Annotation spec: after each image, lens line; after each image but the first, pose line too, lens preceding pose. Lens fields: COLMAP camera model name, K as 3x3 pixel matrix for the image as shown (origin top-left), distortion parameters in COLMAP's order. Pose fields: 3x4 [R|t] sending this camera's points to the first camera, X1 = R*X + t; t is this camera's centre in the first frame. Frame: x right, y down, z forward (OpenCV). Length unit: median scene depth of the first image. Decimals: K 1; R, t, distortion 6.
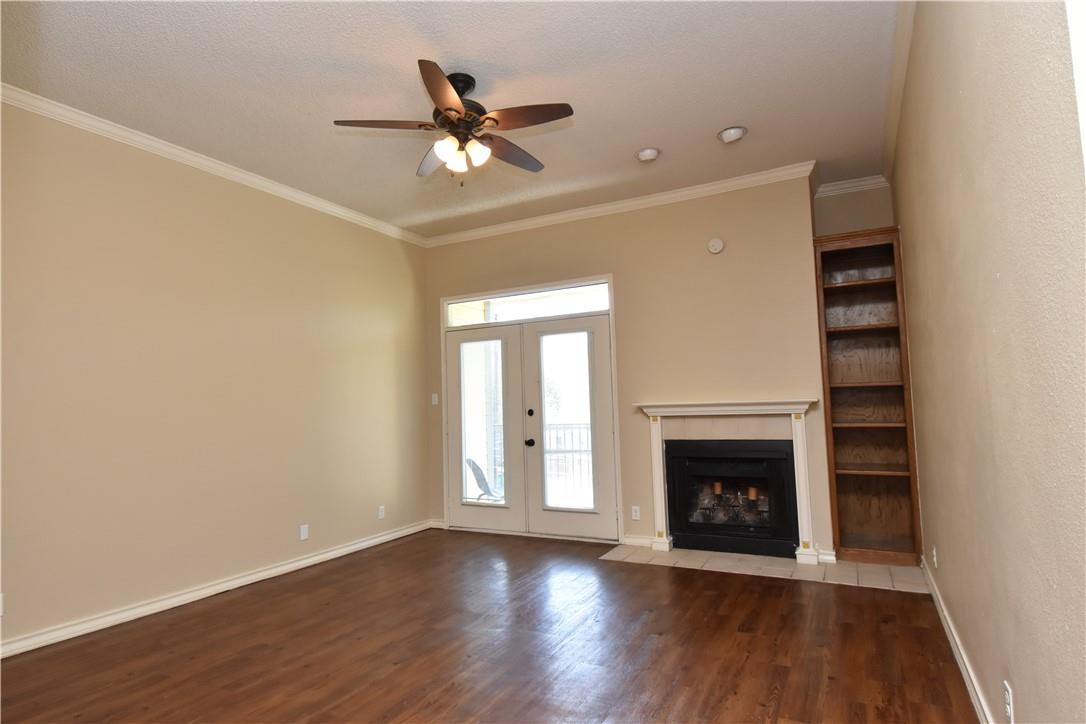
lens RADIAL K [[578.3, 0, 558.6], [0, 578.3, 363.9], [0, 0, 1]] dist [-0.003111, -0.002848]
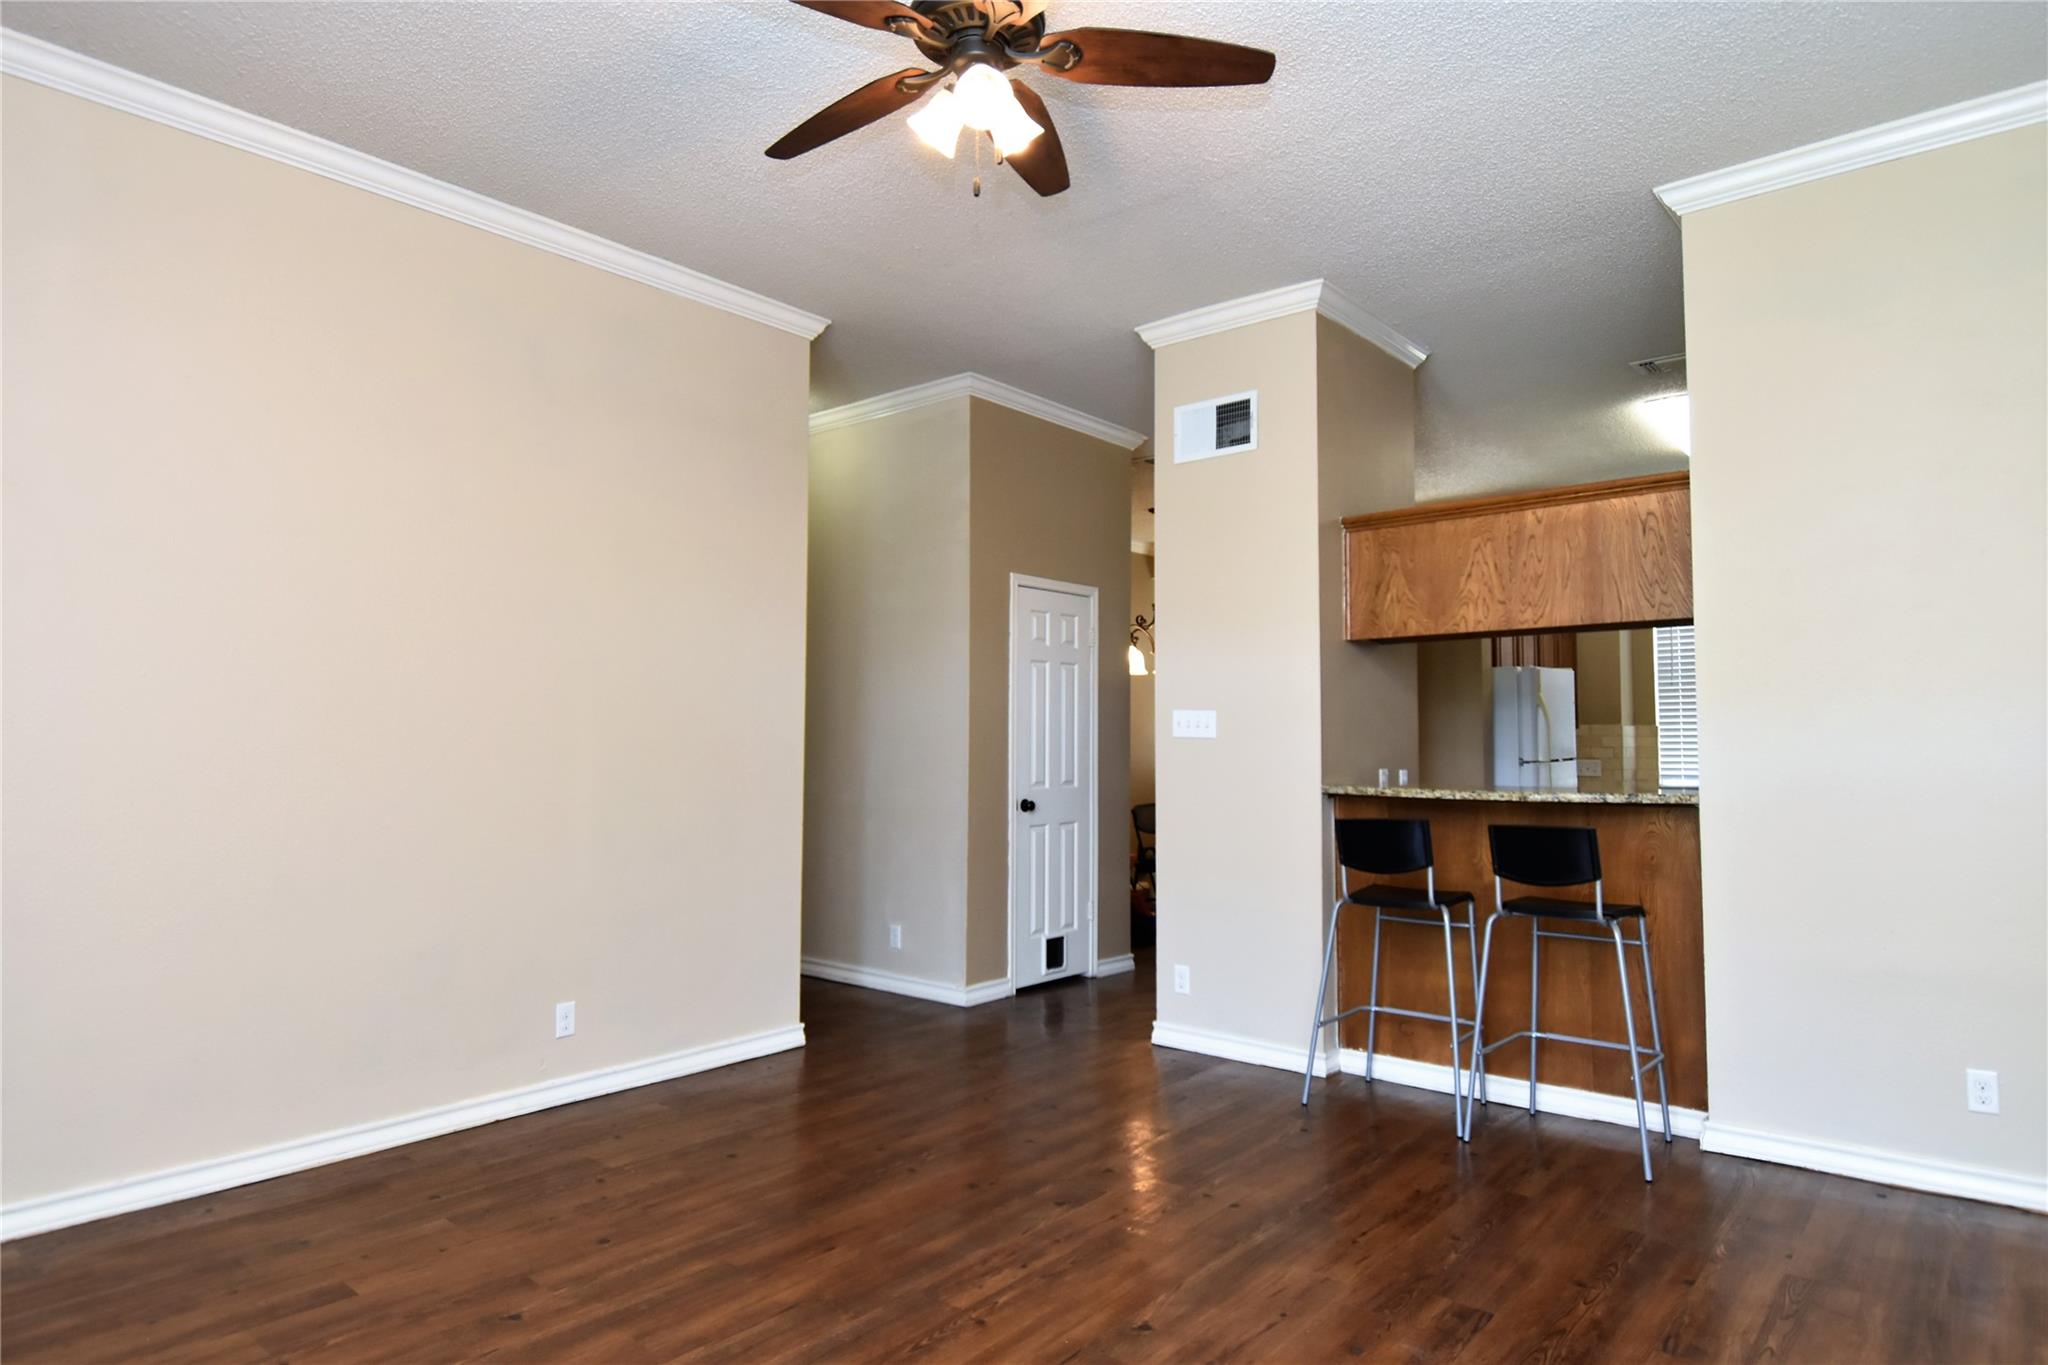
lens RADIAL K [[1155.7, 0, 1034.1], [0, 1155.7, 680.3], [0, 0, 1]] dist [-0.005177, -0.002553]
pose [[-0.972879, 0.041926, 0.227481, -0.260192], [0.011072, 0.990750, -0.135246, 0.093335], [-0.231047, -0.129060, -0.964345, 1.193964]]
